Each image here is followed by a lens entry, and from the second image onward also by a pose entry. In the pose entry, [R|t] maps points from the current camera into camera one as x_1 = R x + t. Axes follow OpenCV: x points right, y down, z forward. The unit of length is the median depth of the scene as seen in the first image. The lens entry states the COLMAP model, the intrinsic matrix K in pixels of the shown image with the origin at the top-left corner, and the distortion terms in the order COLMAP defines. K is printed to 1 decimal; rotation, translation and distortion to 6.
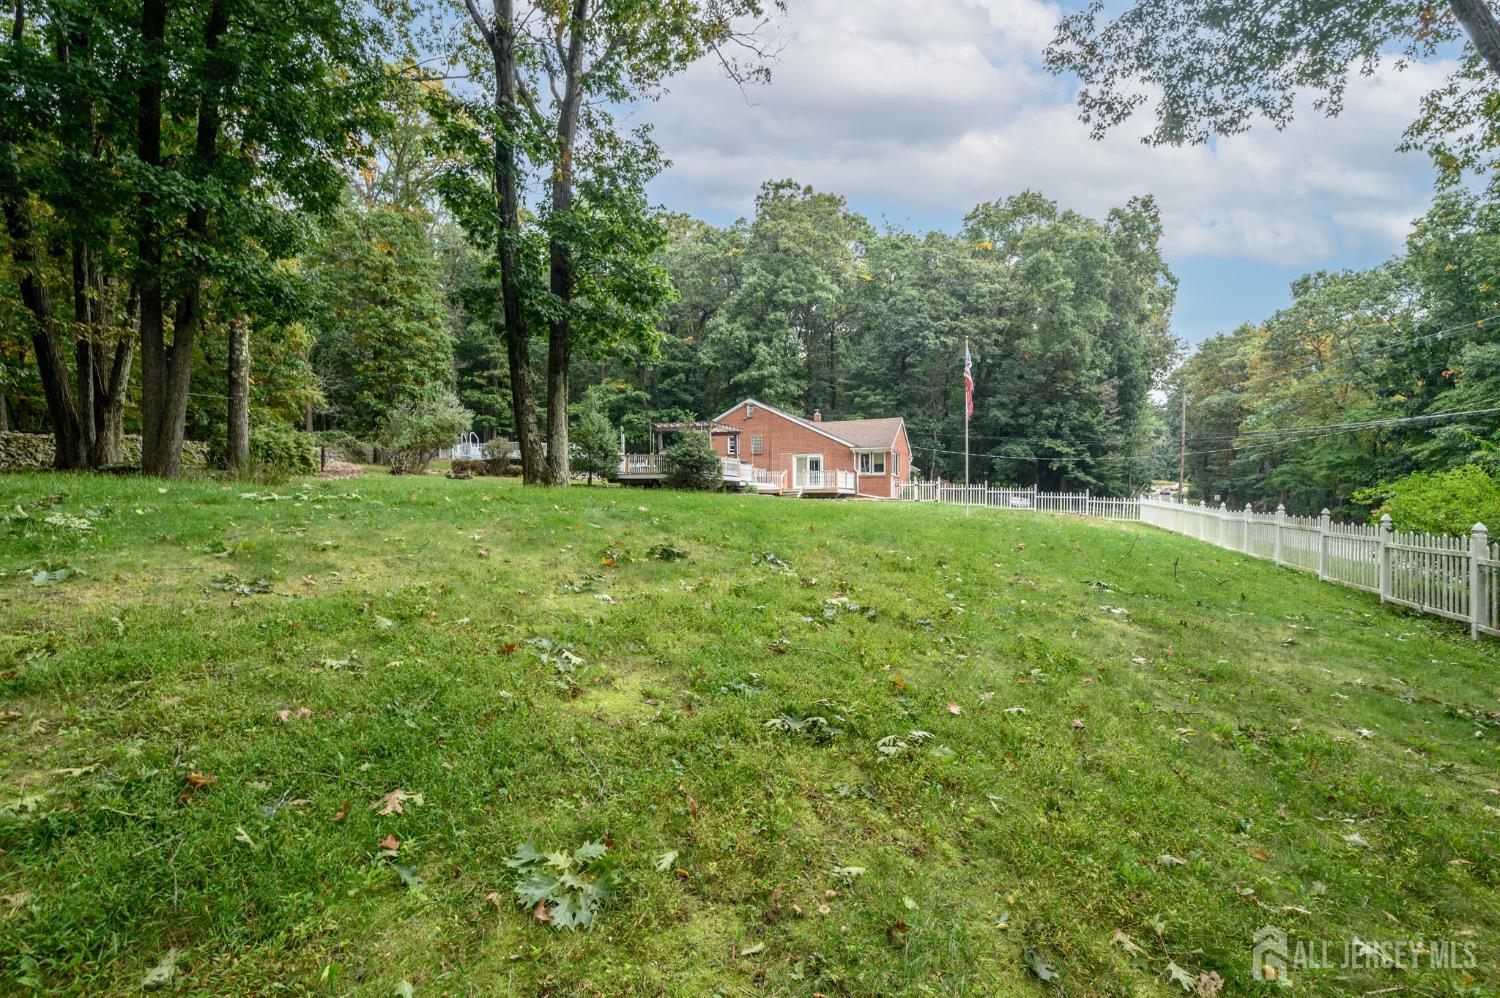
lens RADIAL K [[694.6, 0, 750.0], [0, 694.6, 499.0], [0, 0, 1]] dist [0.002548, -0.000204]
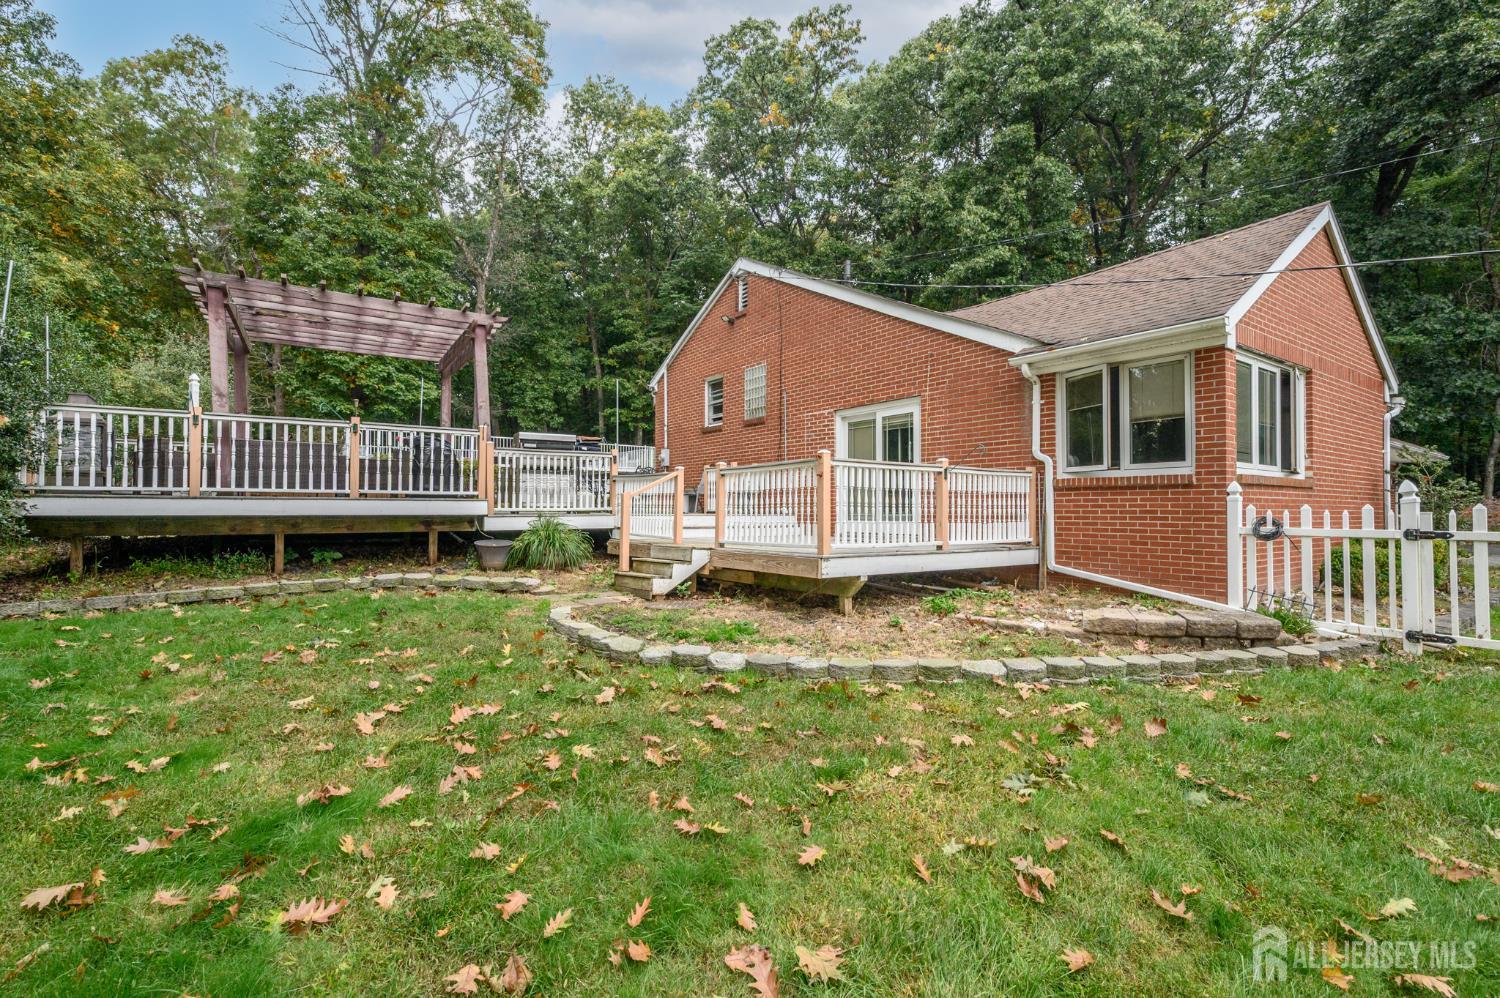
lens RADIAL K [[694.6, 0, 750.0], [0, 694.6, 499.0], [0, 0, 1]] dist [0.002548, -0.000204]
pose [[0.857709, -0.006351, -0.514096, 0.185559], [-0.001751, 0.999882, -0.015272, -0.024740], [0.514133, 0.013999, 0.857596, 0.763490]]
